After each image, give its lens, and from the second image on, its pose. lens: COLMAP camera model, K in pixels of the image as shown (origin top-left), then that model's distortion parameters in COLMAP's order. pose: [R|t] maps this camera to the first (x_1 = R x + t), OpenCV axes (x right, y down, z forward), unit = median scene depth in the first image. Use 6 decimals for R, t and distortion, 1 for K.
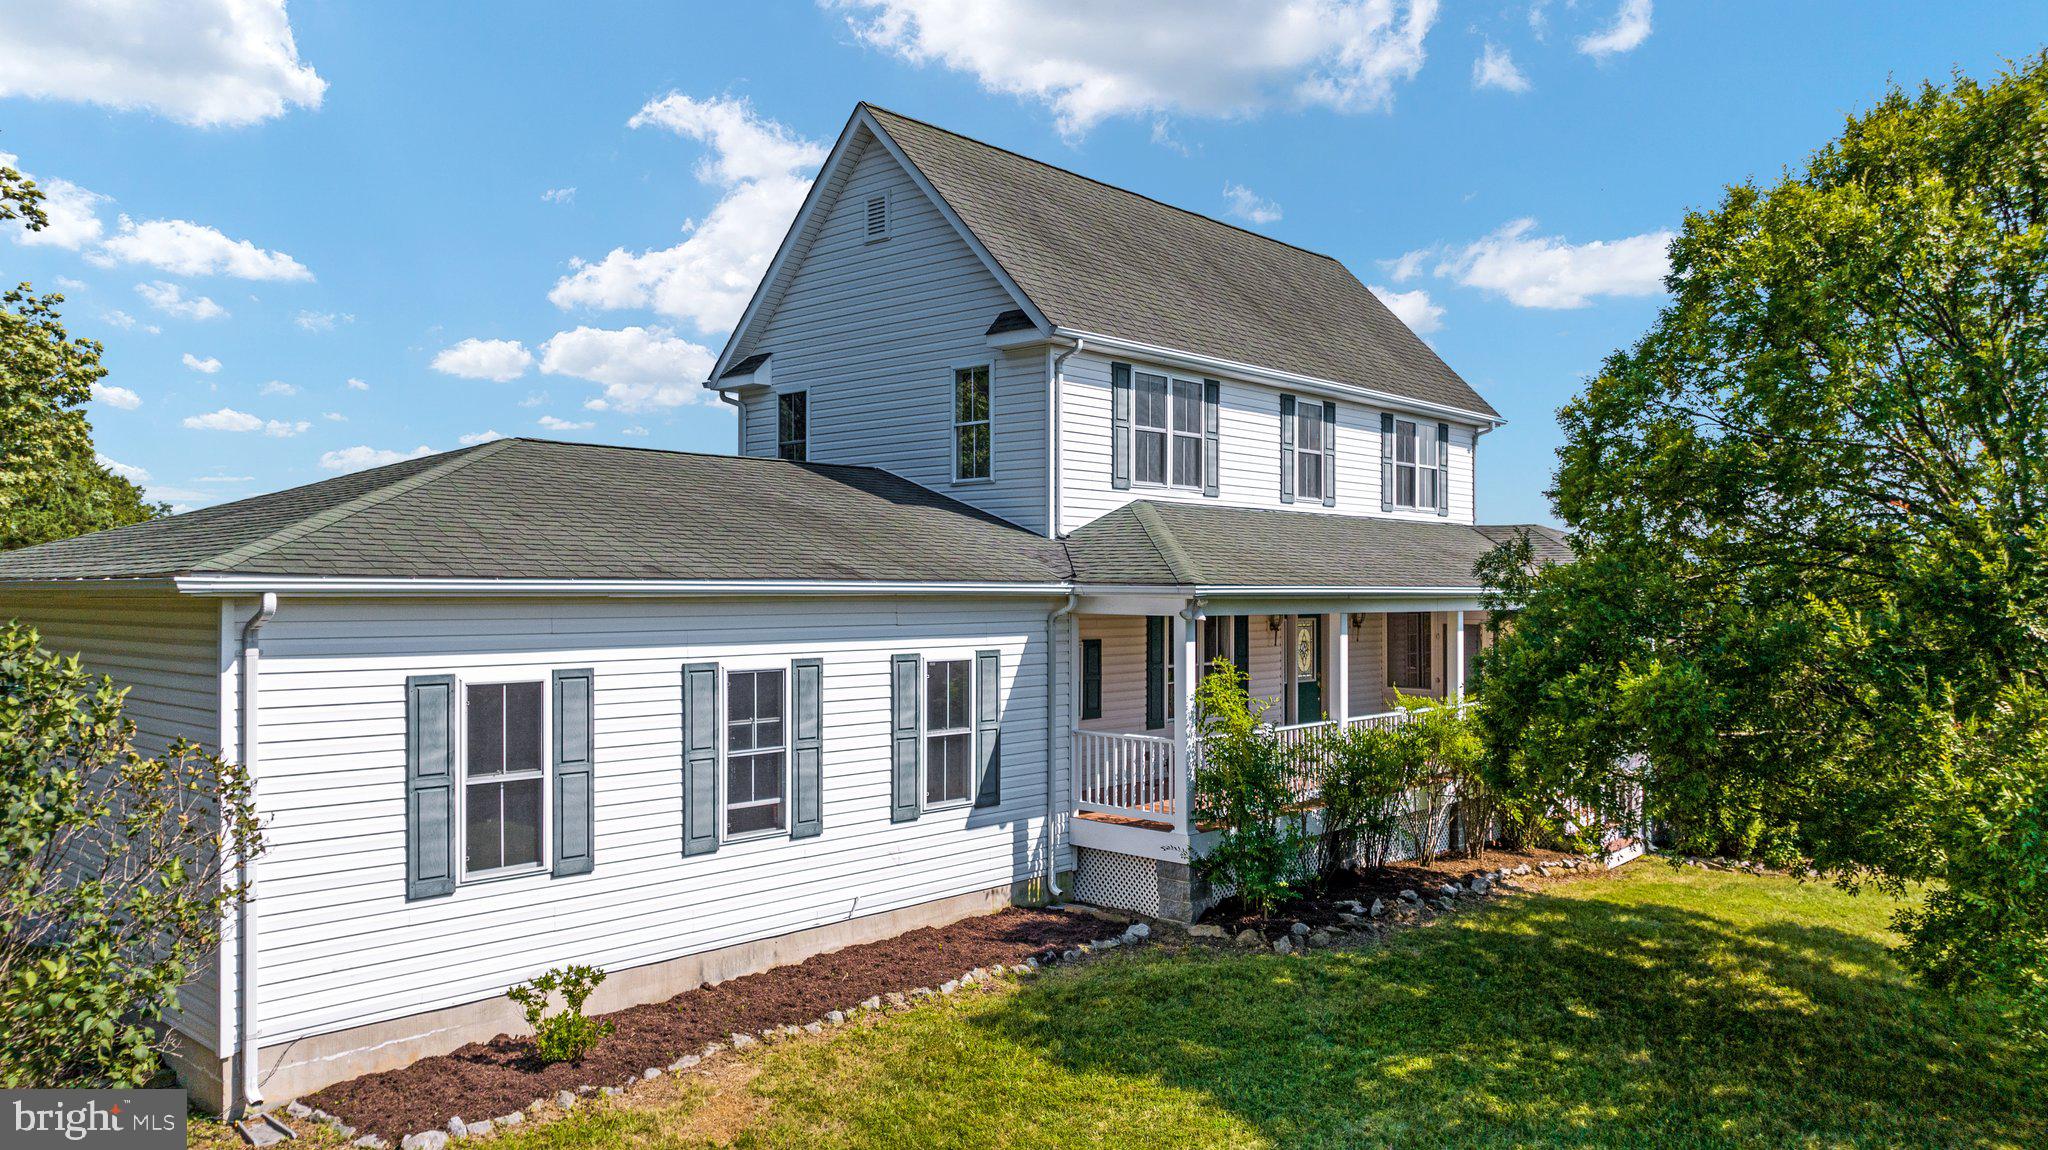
lens RADIAL K [[1461.7, 0, 1024.6], [0, 1461.7, 577.5], [0, 0, 1]] dist [-0.000230, 0.000536]
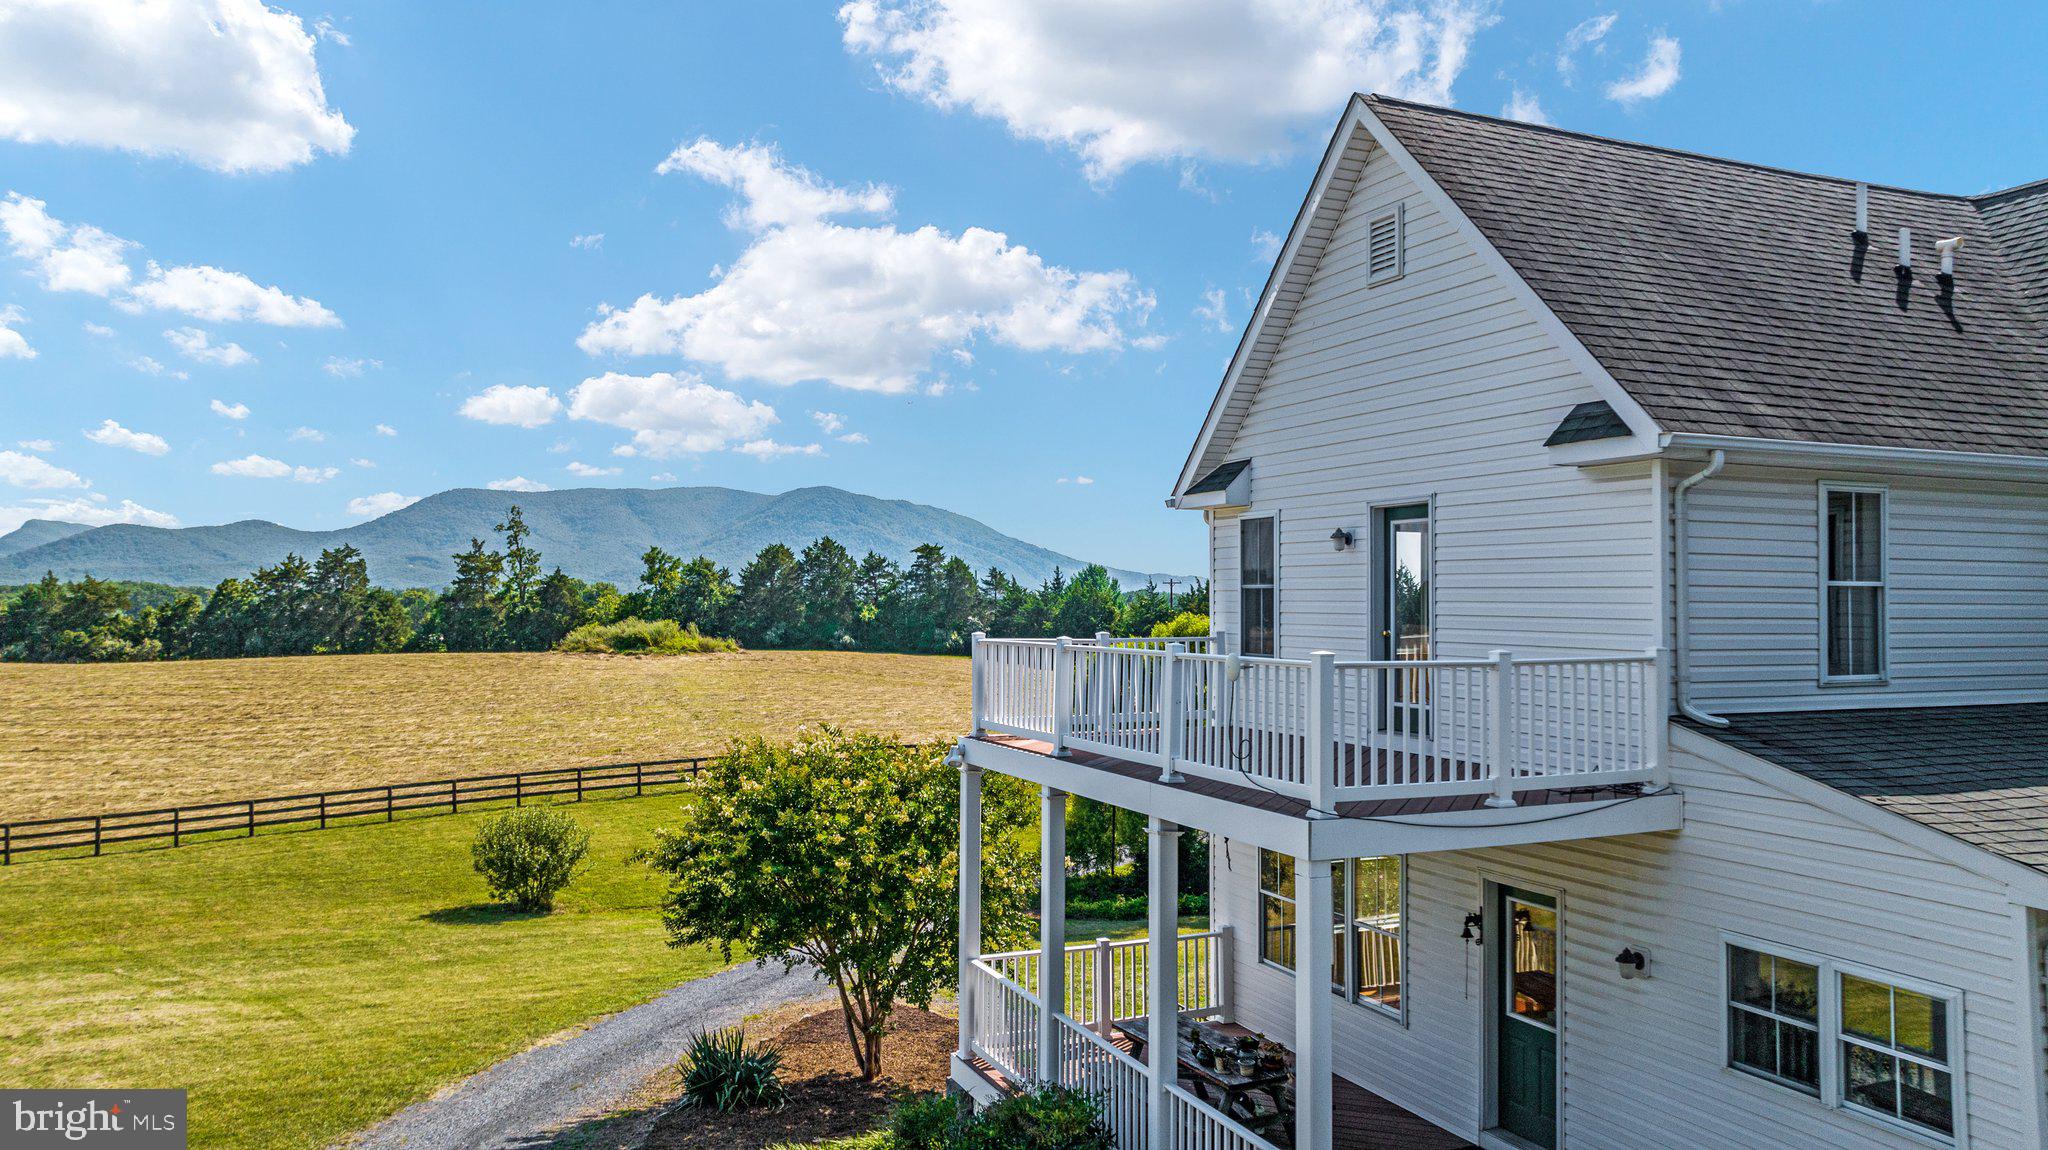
lens RADIAL K [[1461.7, 0, 1025.6], [0, 1461.7, 574.5], [0, 0, 1]] dist [-0.000230, 0.000536]
pose [[0.910283, -0.008580, -0.413898, 0.024955], [0.002104, 0.999868, -0.016099, -0.093849], [0.413982, 0.013784, 0.910181, 0.330609]]
